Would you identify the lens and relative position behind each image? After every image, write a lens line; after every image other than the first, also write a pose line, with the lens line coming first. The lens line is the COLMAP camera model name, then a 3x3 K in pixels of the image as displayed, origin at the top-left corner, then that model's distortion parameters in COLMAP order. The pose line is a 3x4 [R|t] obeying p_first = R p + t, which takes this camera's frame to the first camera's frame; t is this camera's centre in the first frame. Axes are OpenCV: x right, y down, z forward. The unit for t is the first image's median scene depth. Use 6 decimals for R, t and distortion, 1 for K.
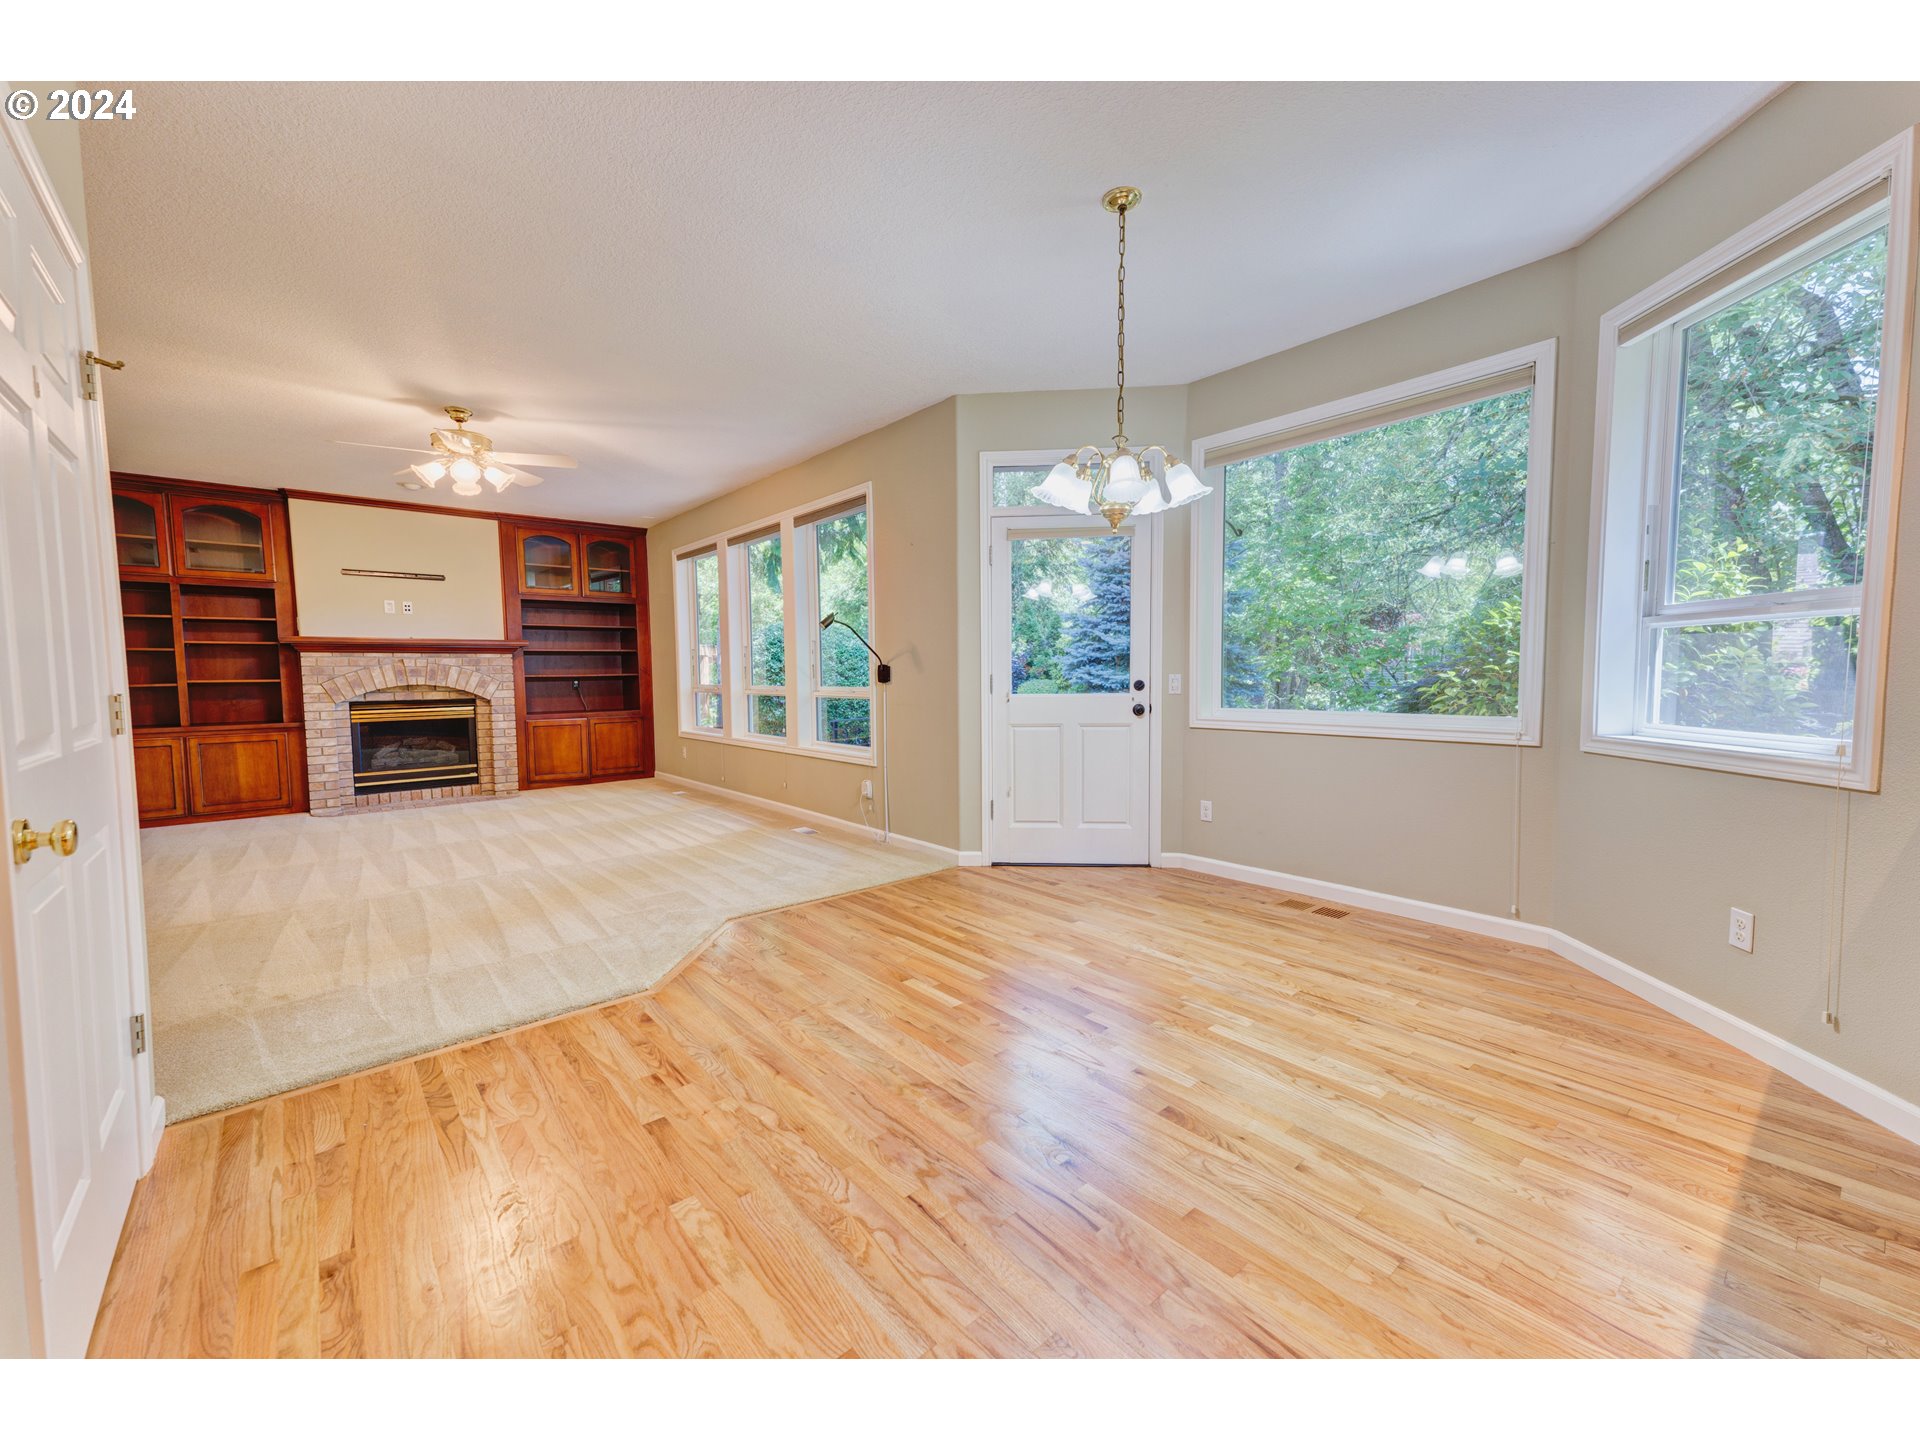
lens RADIAL K [[764.8, 0, 954.4], [0, 764.8, 718.7], [0, 0, 1]] dist [0.039008, -0.003116]
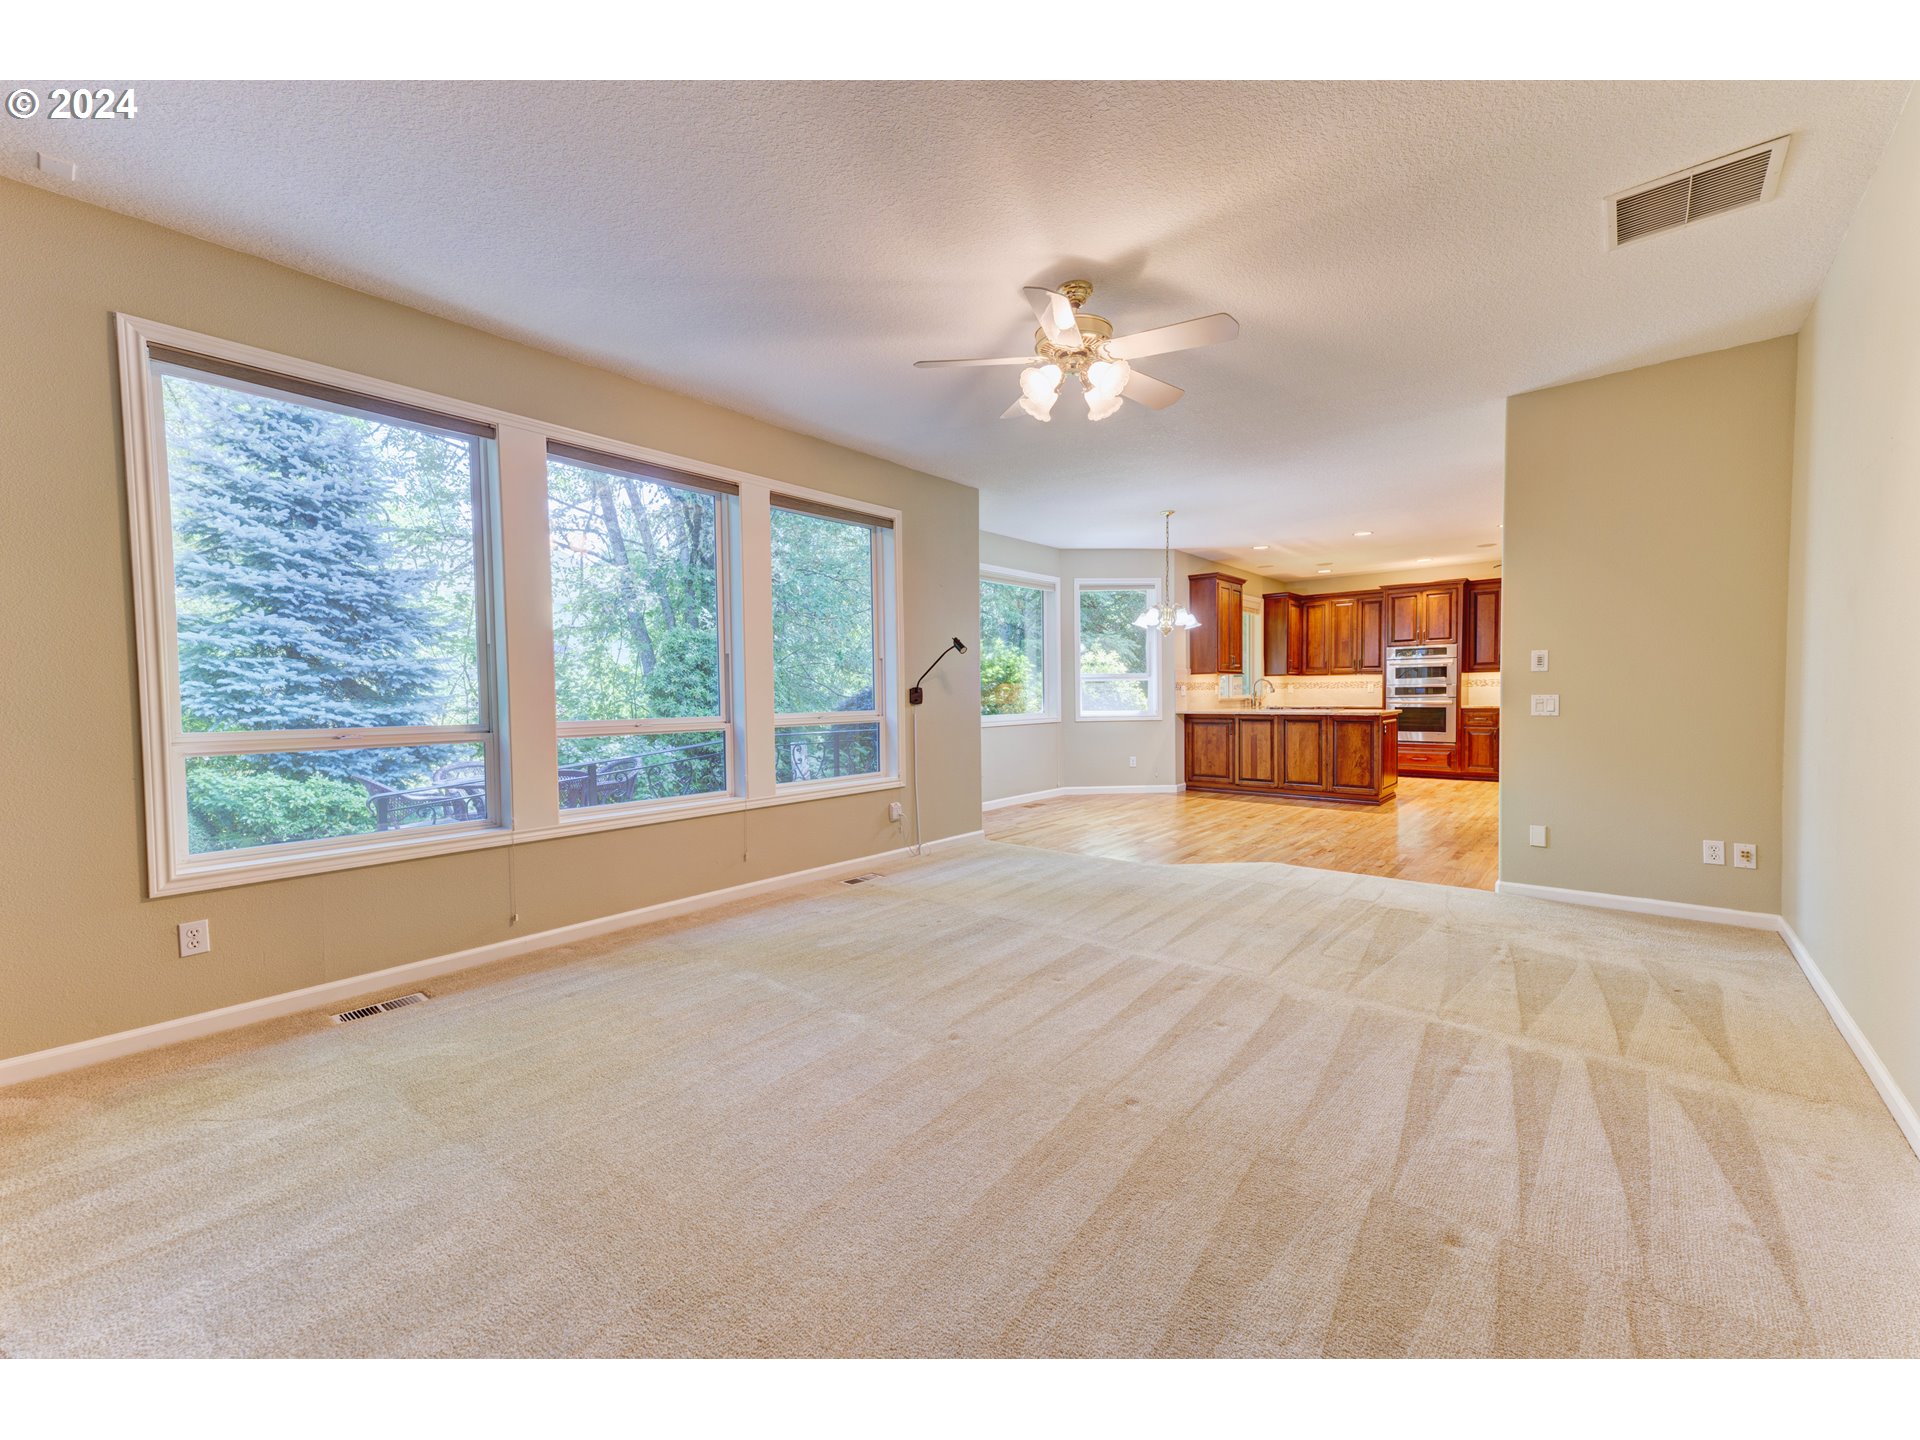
lens RADIAL K [[764.8, 0, 954.4], [0, 764.8, 718.7], [0, 0, 1]] dist [0.039008, -0.003116]
pose [[-0.162584, -0.020789, 0.986476, -0.886230], [0.074577, 0.996659, 0.033295, -0.044902], [-0.983872, 0.078981, -0.160490, 0.860517]]
